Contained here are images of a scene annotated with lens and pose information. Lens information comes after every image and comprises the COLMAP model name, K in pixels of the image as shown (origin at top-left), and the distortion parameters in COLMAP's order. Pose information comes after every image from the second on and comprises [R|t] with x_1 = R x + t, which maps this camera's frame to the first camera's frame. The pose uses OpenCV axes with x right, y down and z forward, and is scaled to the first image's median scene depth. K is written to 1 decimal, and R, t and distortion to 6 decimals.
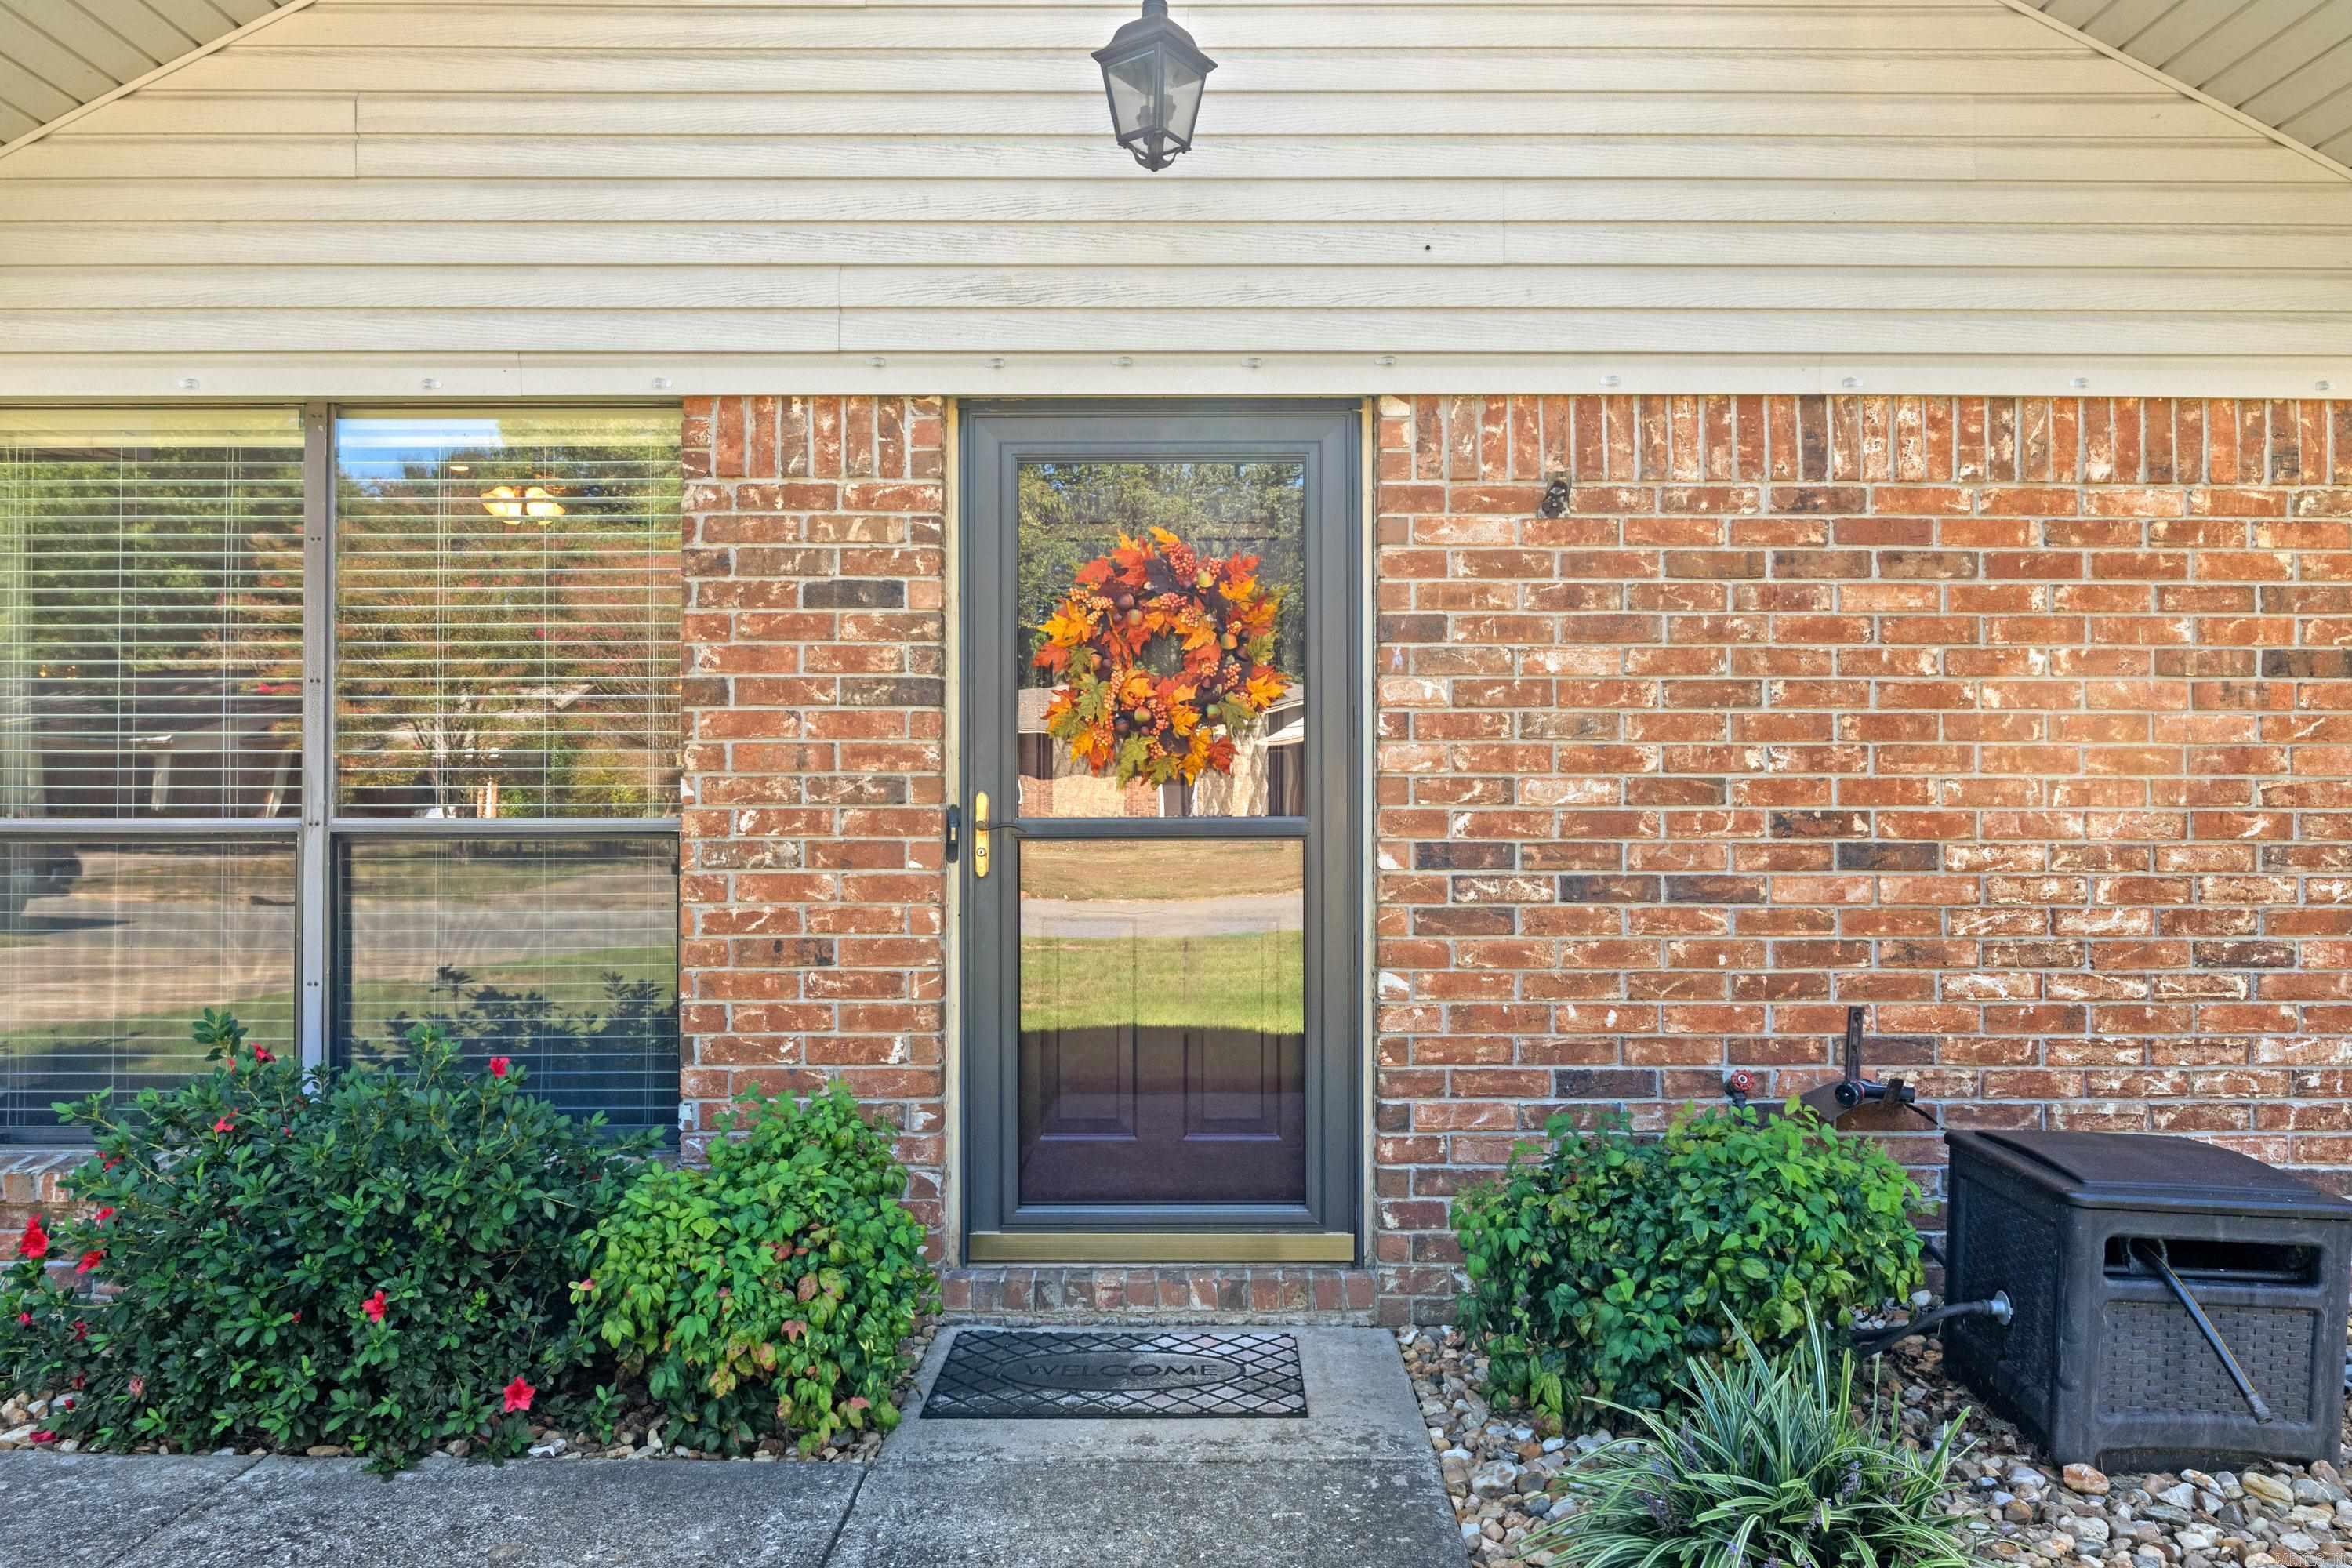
lens RADIAL K [[1461.6, 0, 1172.6], [0, 1461.6, 787.6], [0, 0, 1]] dist [-0.005164, -0.000618]
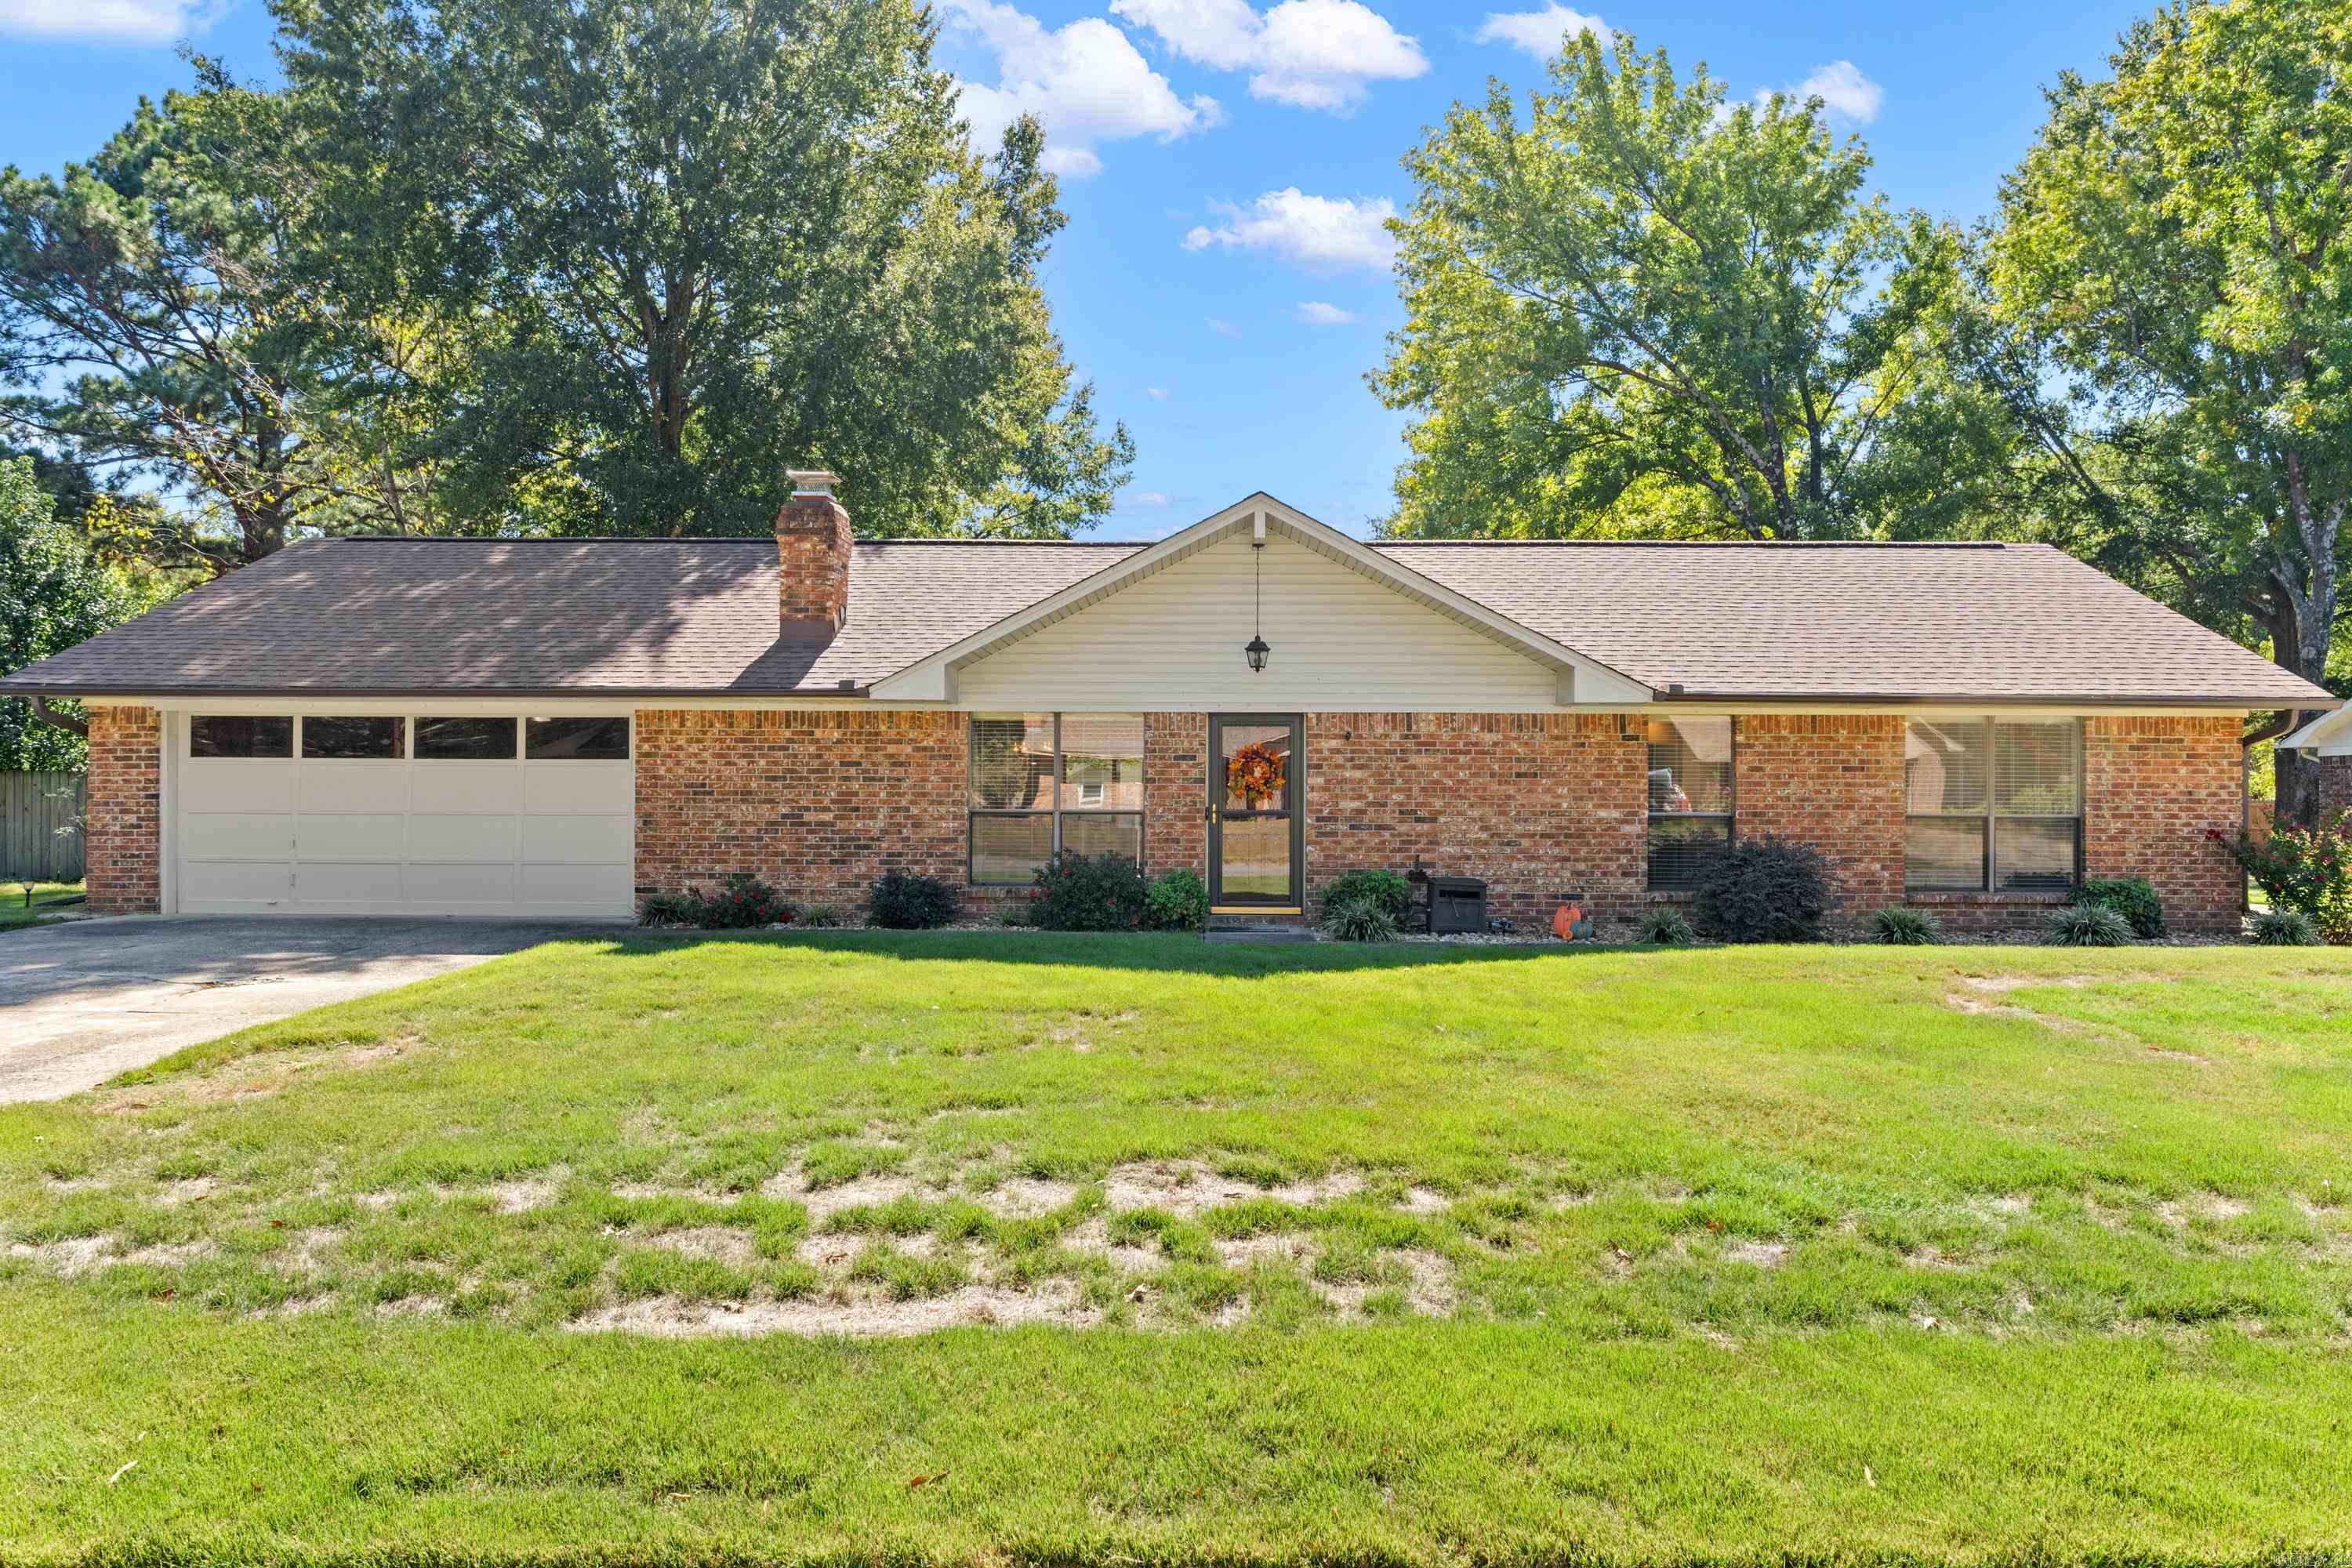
lens RADIAL K [[1434.7, 0, 1181.9], [0, 1434.7, 799.6], [0, 0, 1]] dist [-0.010526, 0.002029]
pose [[0.999928, 0.003791, -0.011416, -0.179047], [-0.003709, 0.999967, 0.007235, -0.040192], [0.011443, -0.007192, 0.999909, -3.224506]]
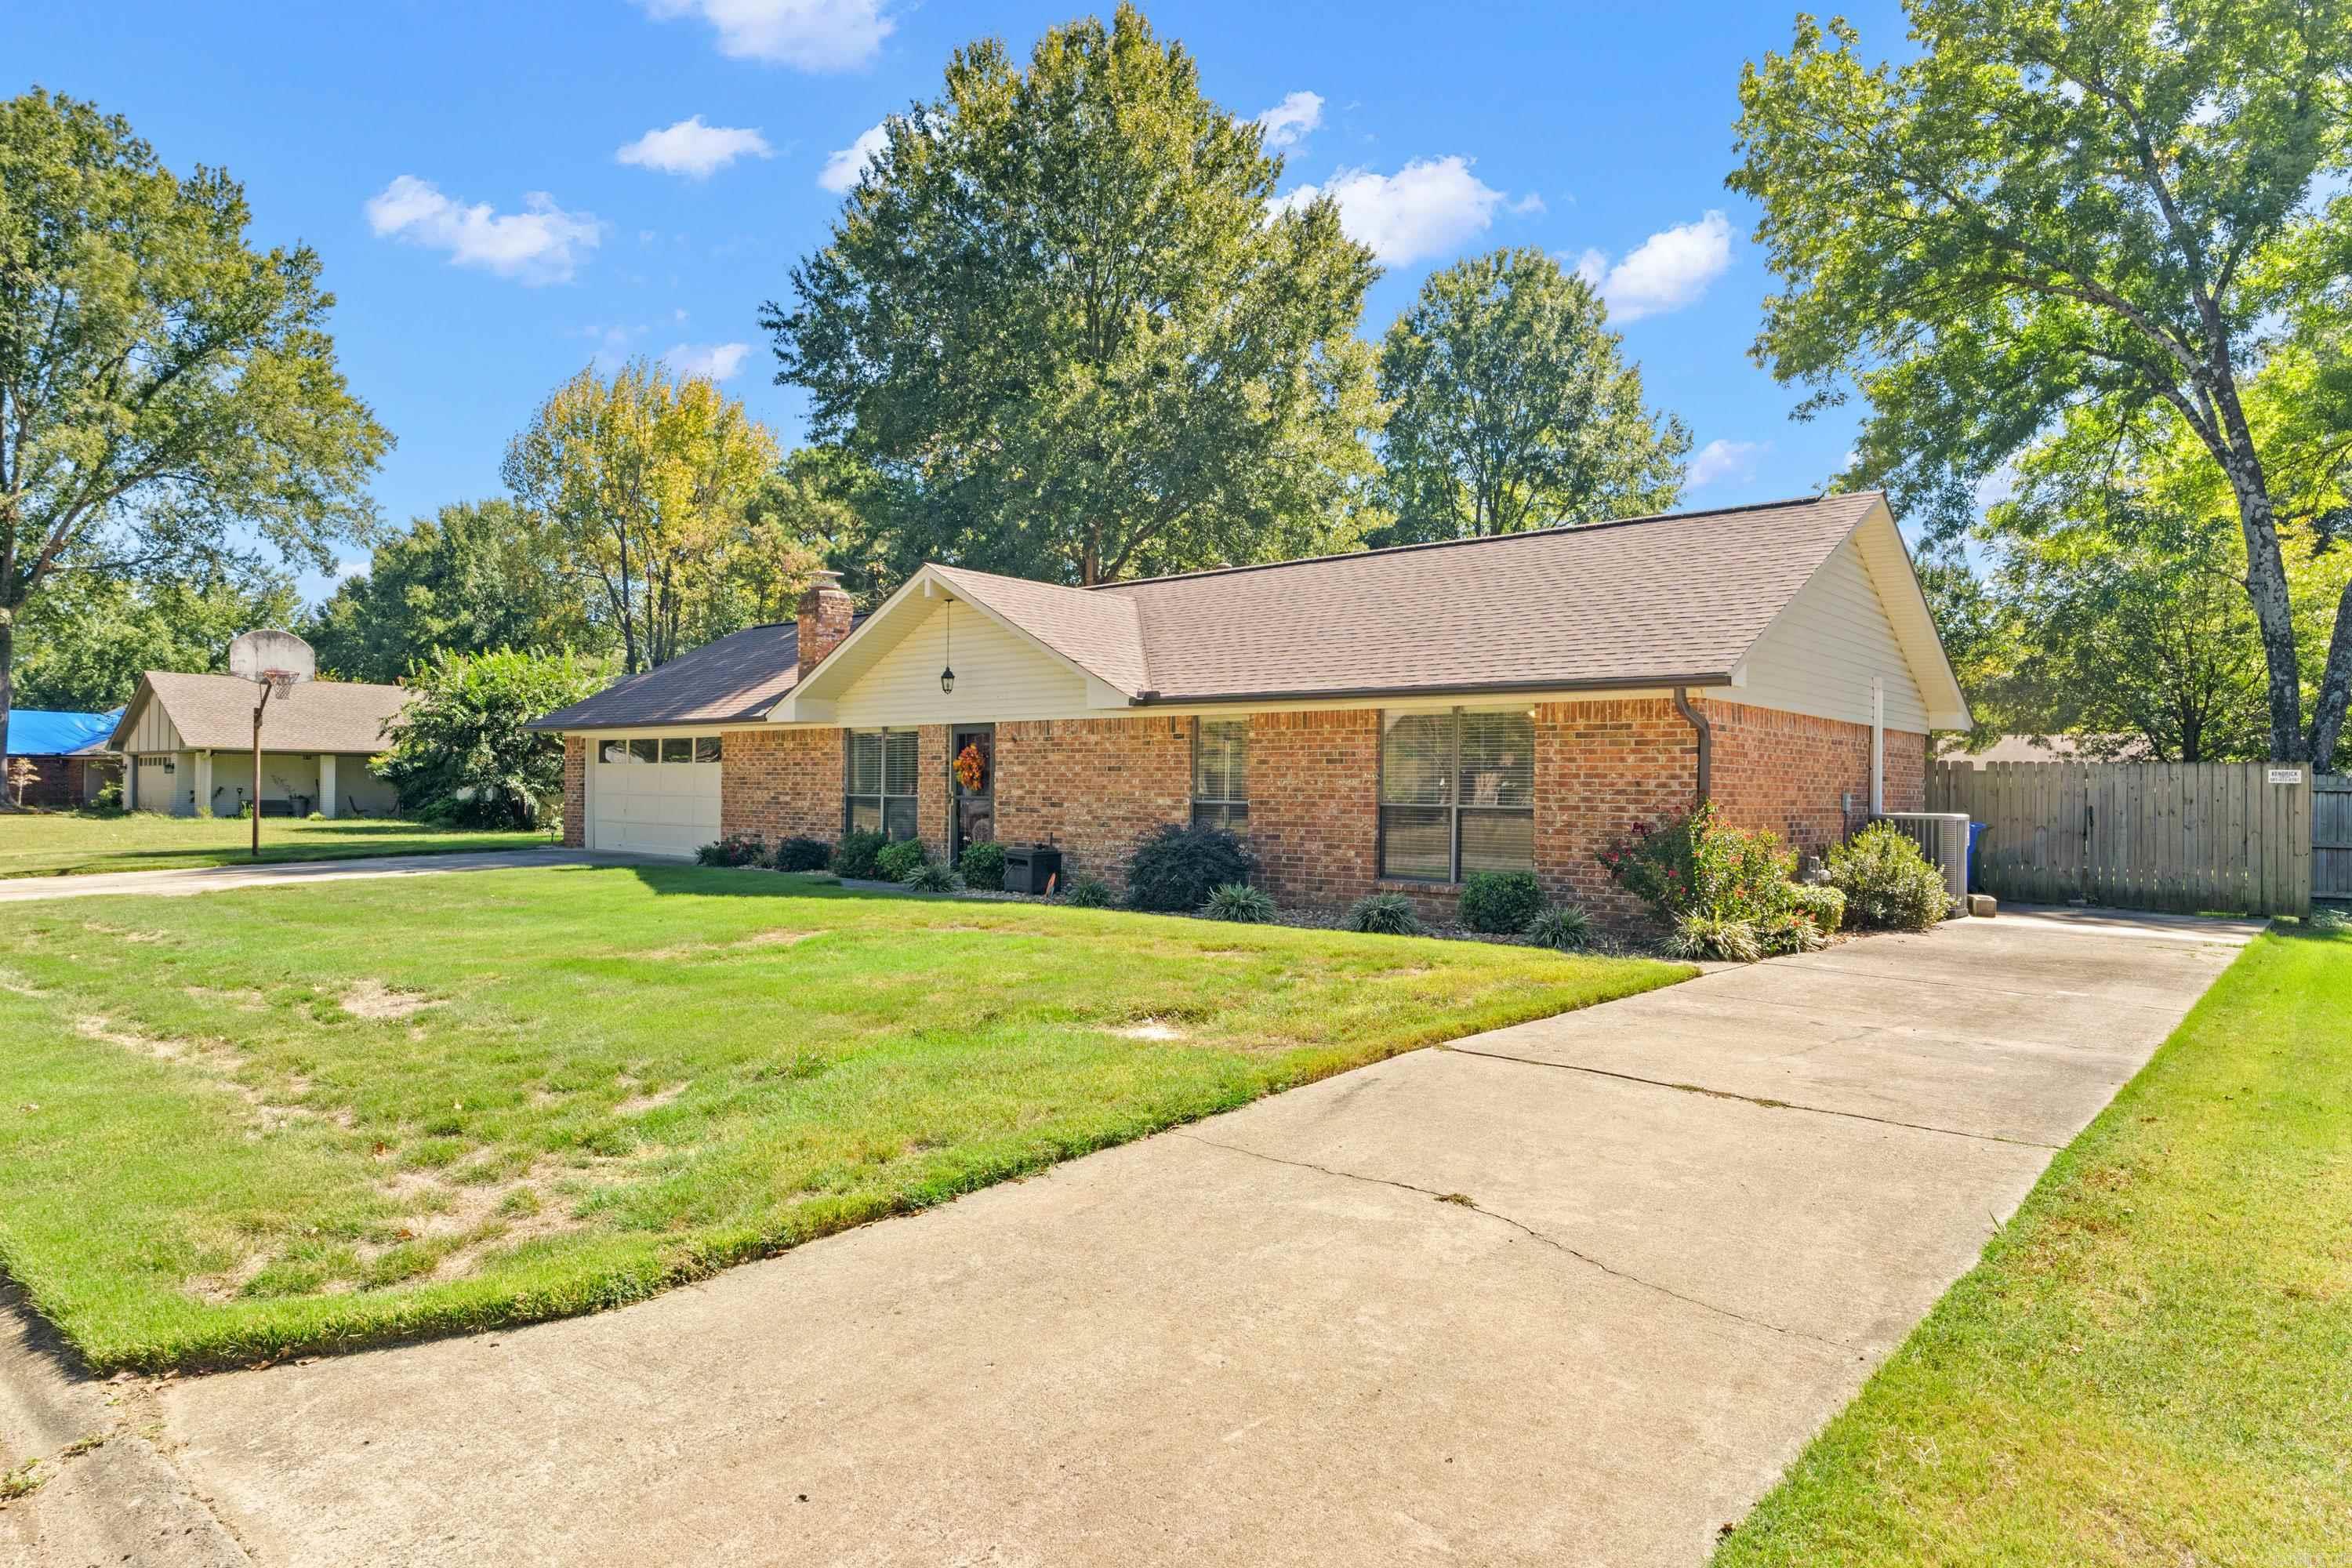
lens RADIAL K [[1434.7, 0, 1194.8], [0, 1434.7, 773.1], [0, 0, 1]] dist [-0.010526, 0.002029]
pose [[0.745425, -0.000804, -0.666589, 4.420627], [-0.004581, 0.999969, -0.006328, -0.038731], [0.666573, 0.007771, 0.745399, -2.628325]]
